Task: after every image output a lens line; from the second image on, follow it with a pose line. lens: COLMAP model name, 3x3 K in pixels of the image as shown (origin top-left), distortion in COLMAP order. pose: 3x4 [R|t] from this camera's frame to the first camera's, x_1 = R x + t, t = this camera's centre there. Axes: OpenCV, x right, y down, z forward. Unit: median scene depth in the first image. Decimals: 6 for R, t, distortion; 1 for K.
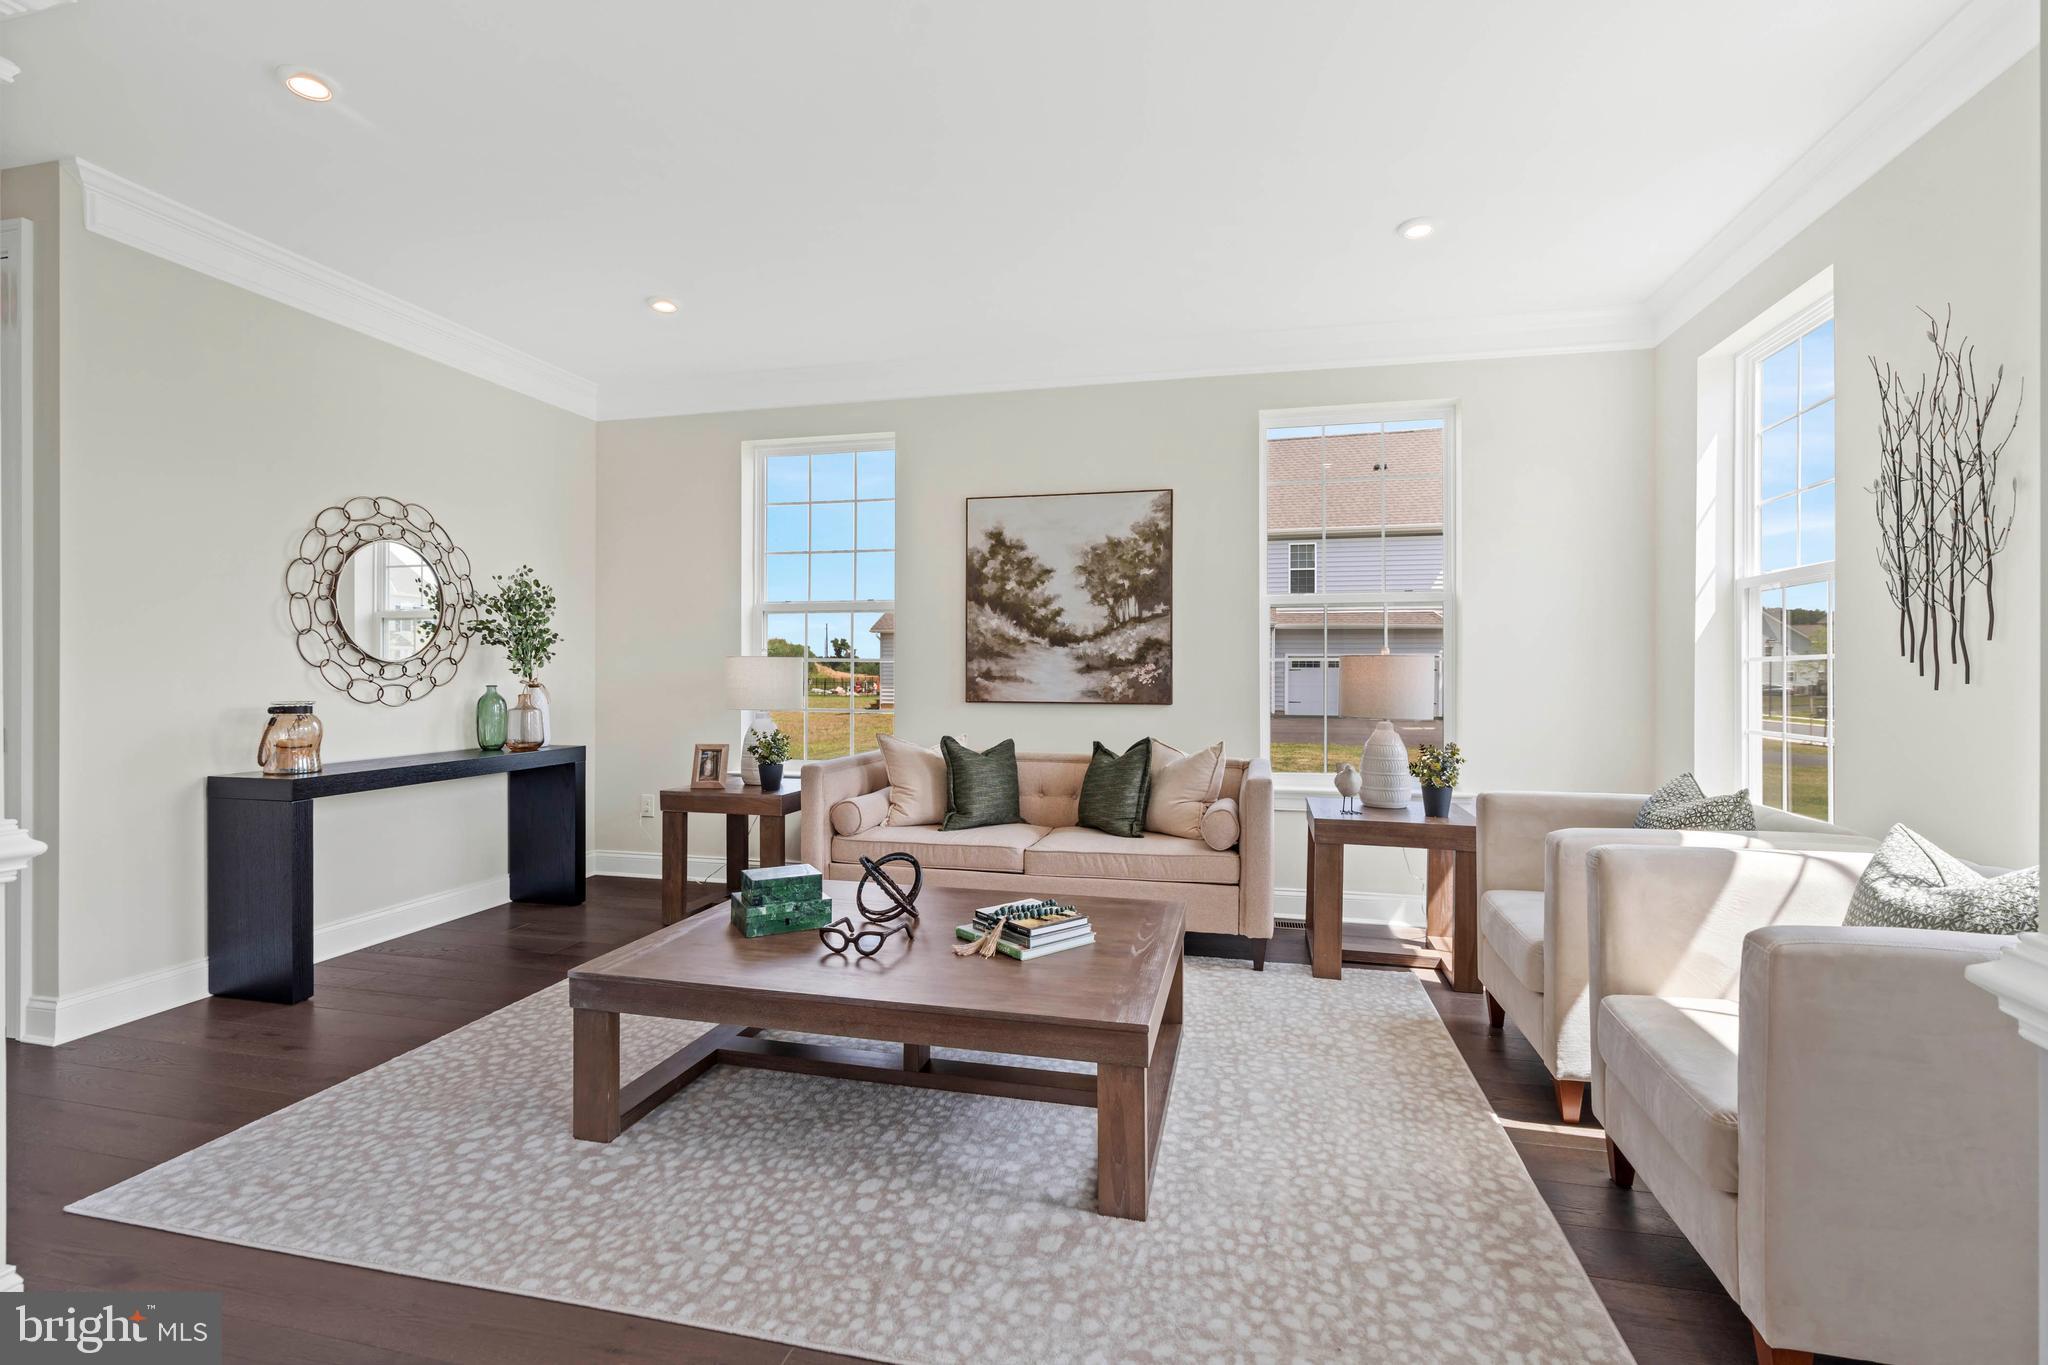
lens RADIAL K [[932.3, 0, 1025.5], [0, 932.3, 671.3], [0, 0, 1]] dist [-0.008007, 0.000859]
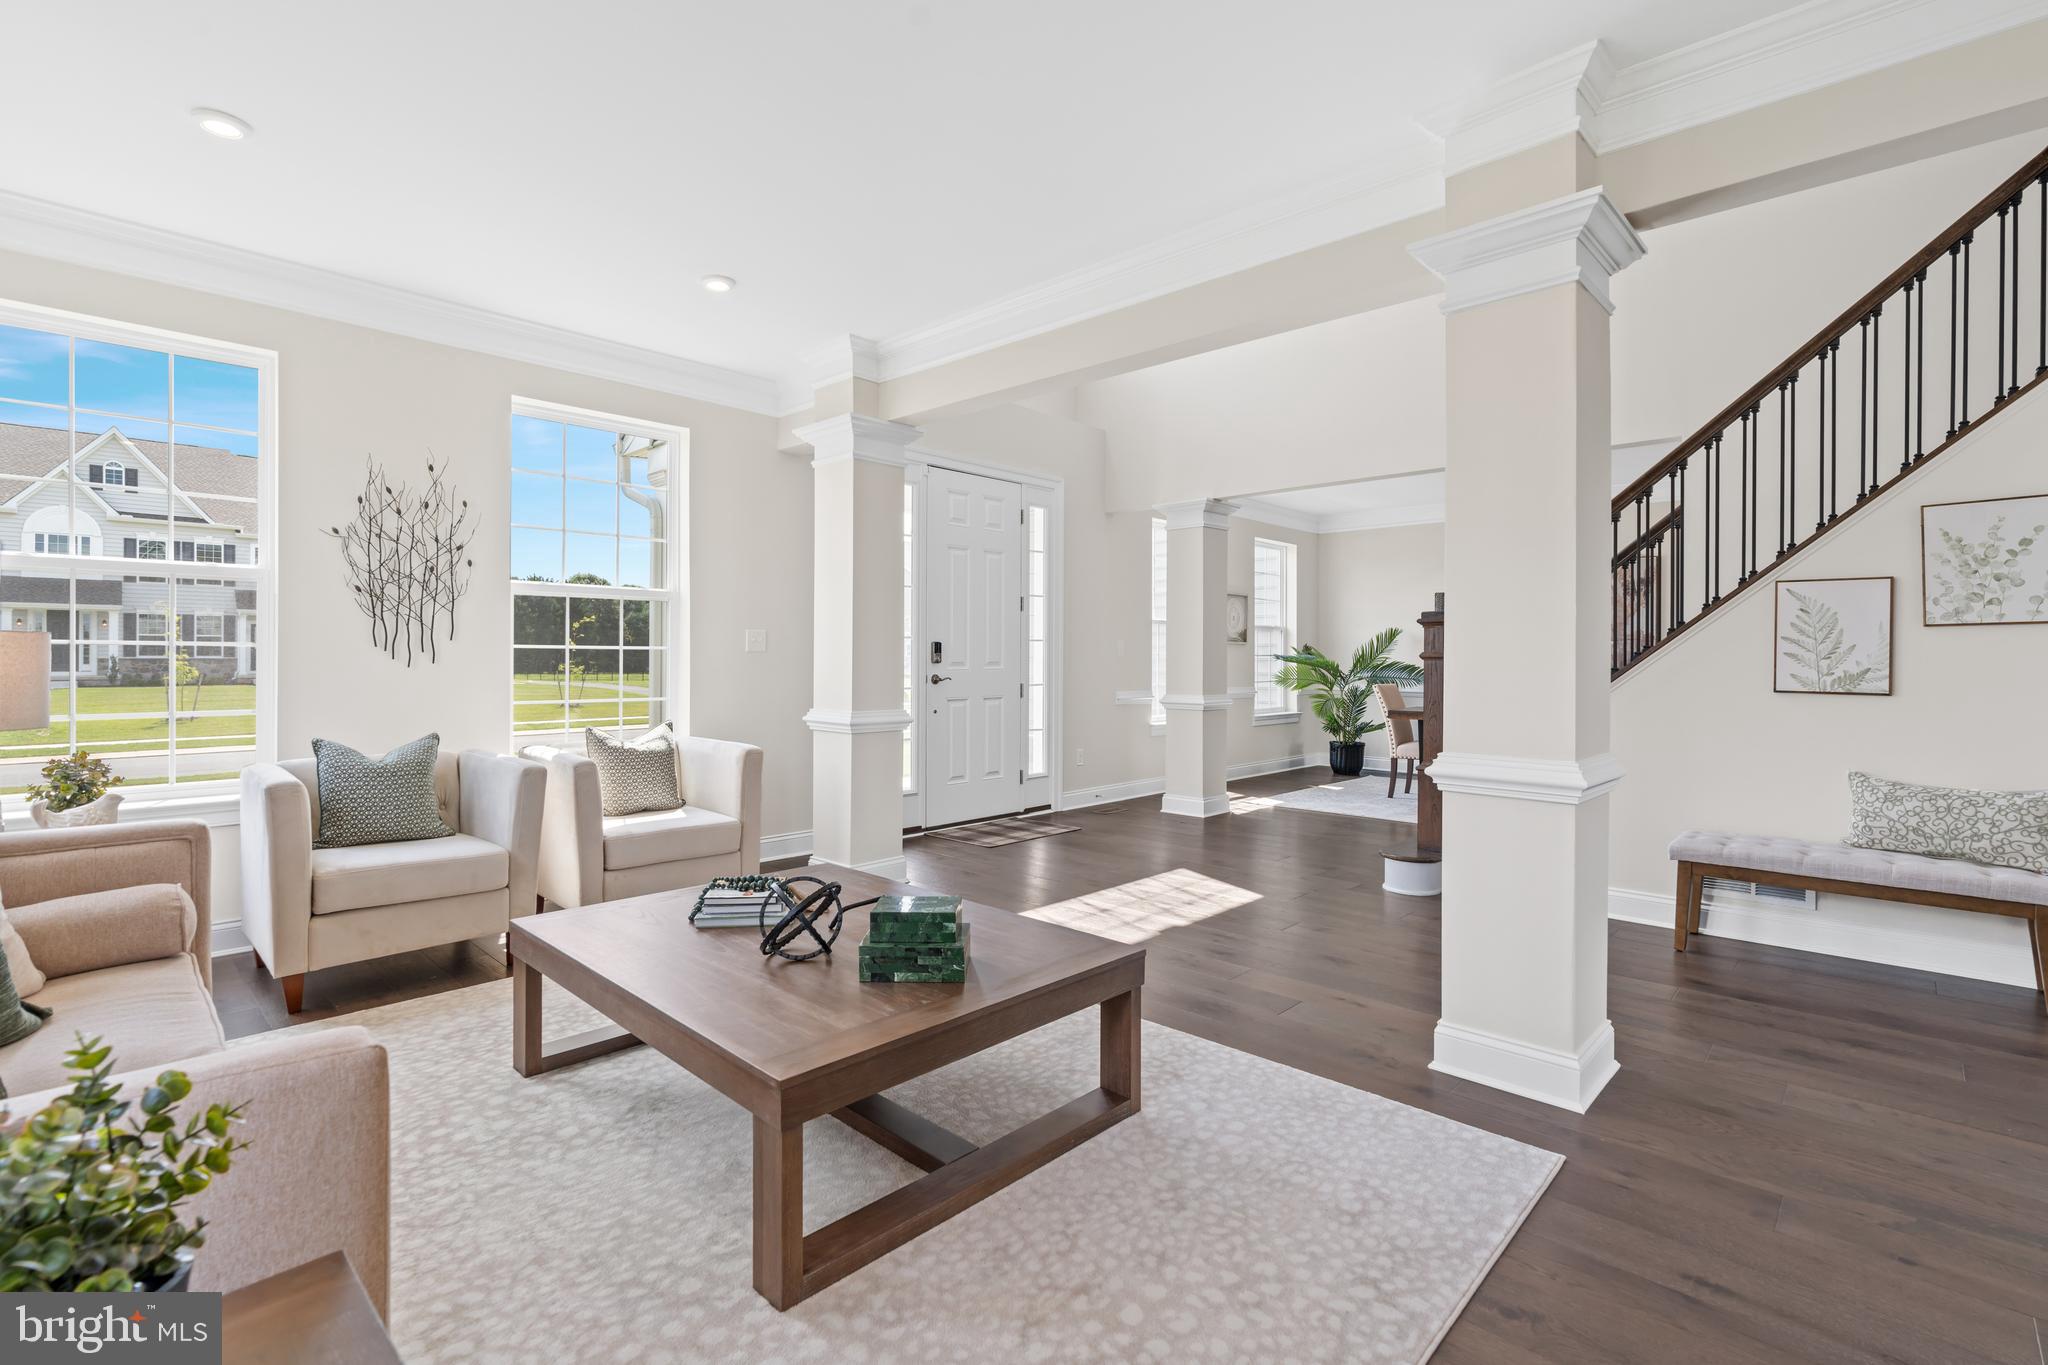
lens RADIAL K [[932.7, 0, 1023.9], [0, 932.7, 657.7], [0, 0, 1]] dist [-0.003429, -0.000109]
pose [[-0.864606, -0.005965, 0.502416, -0.481650], [-0.007301, 0.999973, -0.000693, -0.002902], [-0.502398, -0.004267, -0.864626, 1.060186]]
